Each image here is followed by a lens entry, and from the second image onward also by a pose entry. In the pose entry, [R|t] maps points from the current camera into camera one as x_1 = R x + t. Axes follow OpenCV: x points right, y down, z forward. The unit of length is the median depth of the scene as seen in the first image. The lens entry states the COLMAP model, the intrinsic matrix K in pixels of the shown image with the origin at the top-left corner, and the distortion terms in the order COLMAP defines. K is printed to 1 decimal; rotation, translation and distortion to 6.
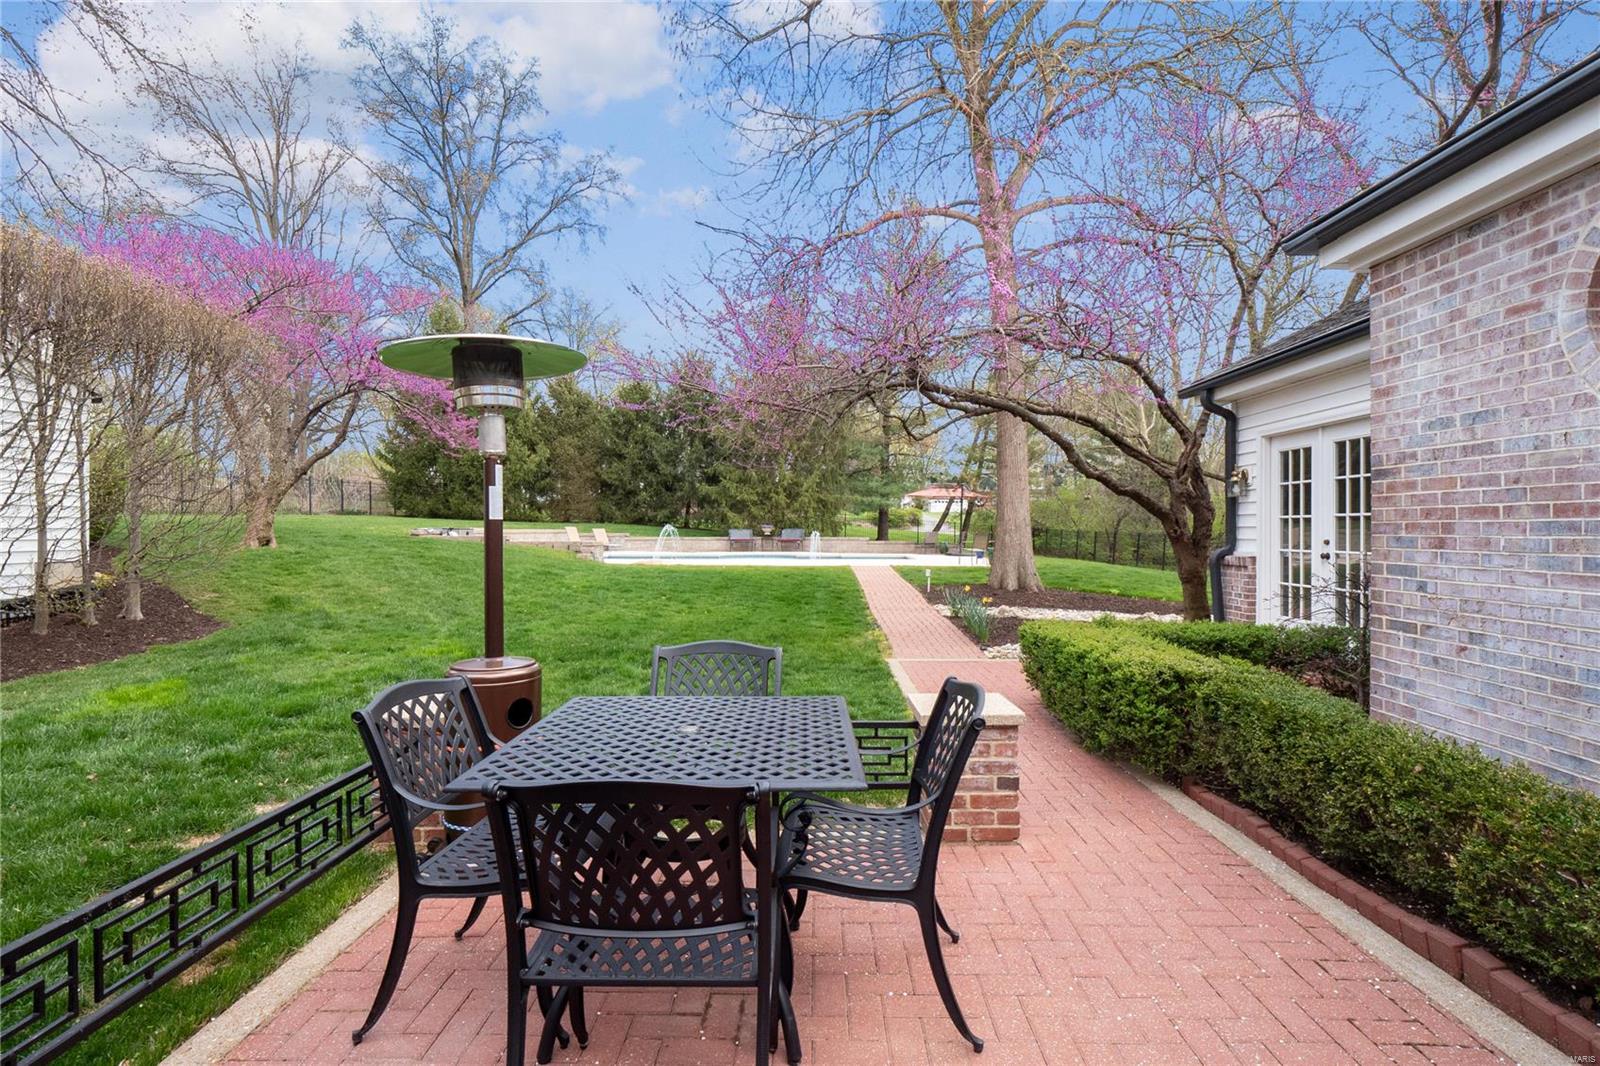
lens RADIAL K [[731.9, 0, 800.0], [0, 731.9, 533.0], [0, 0, 1]] dist [-0.001907, -0.000390]
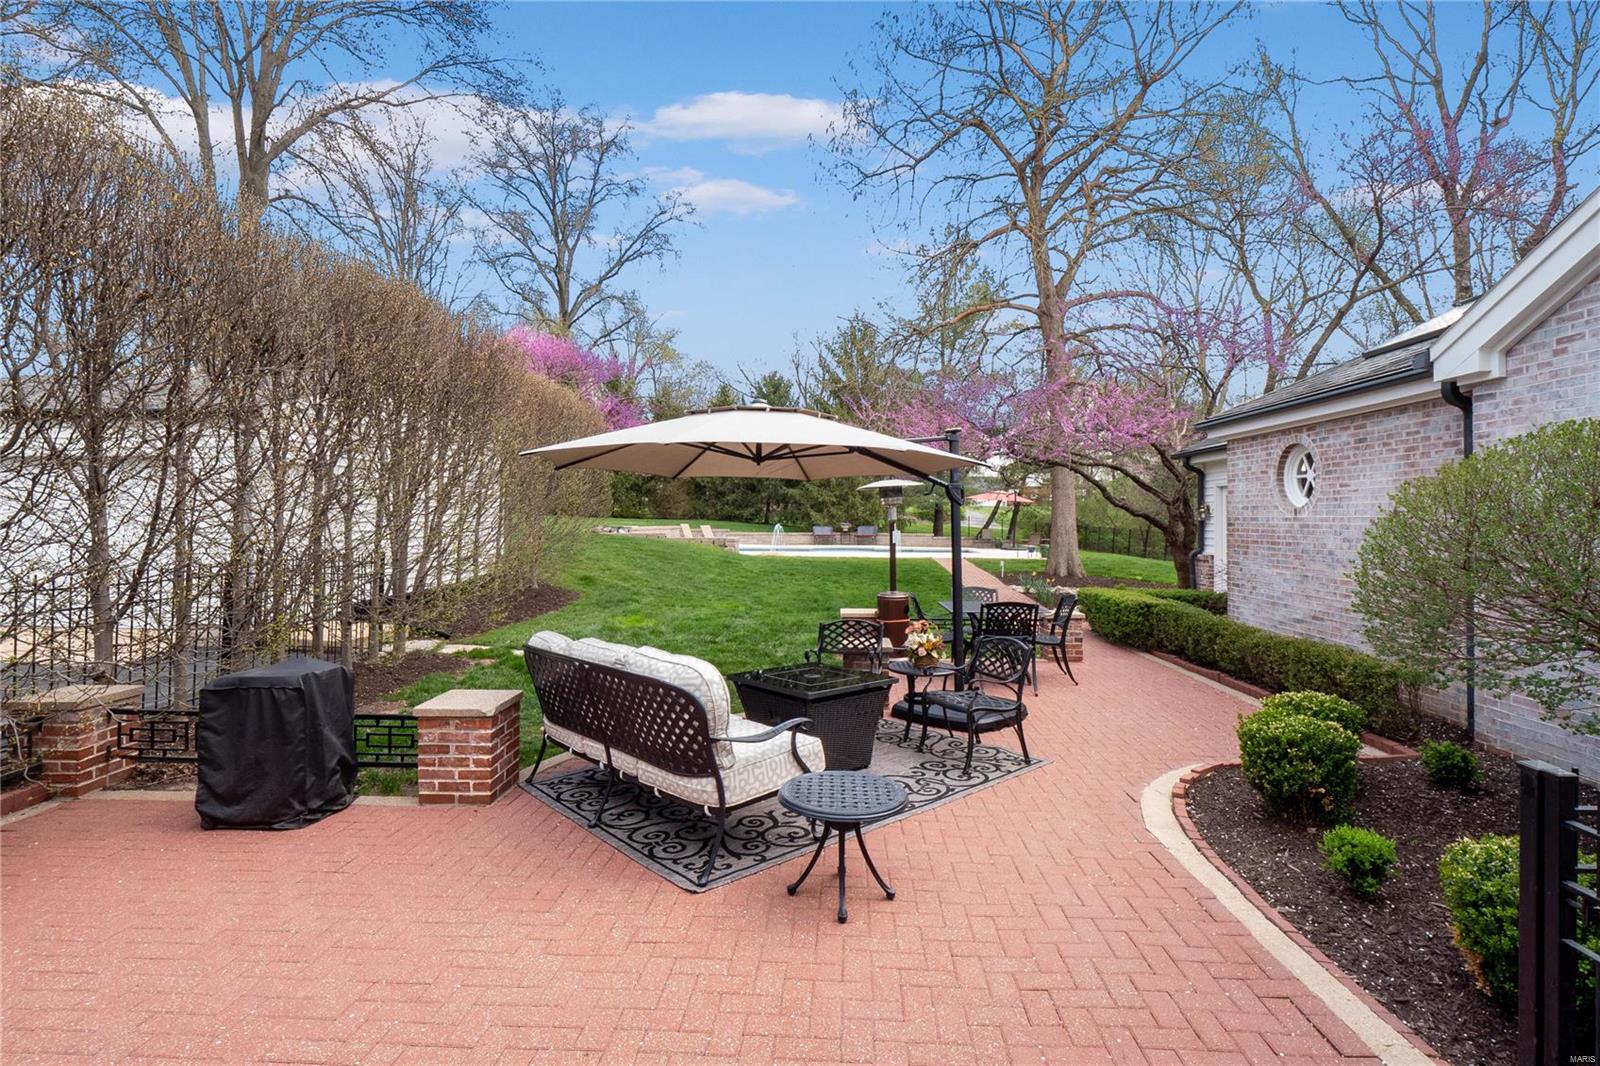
lens RADIAL K [[712.2, 0, 794.0], [0, 712.2, 521.4], [0, 0, 1]] dist [0.001536, 0.000063]
pose [[0.998071, 0.003350, -0.061994, -0.137586], [-0.003620, 0.999984, -0.004249, -0.019307], [0.061978, 0.004465, 0.998068, -0.386932]]
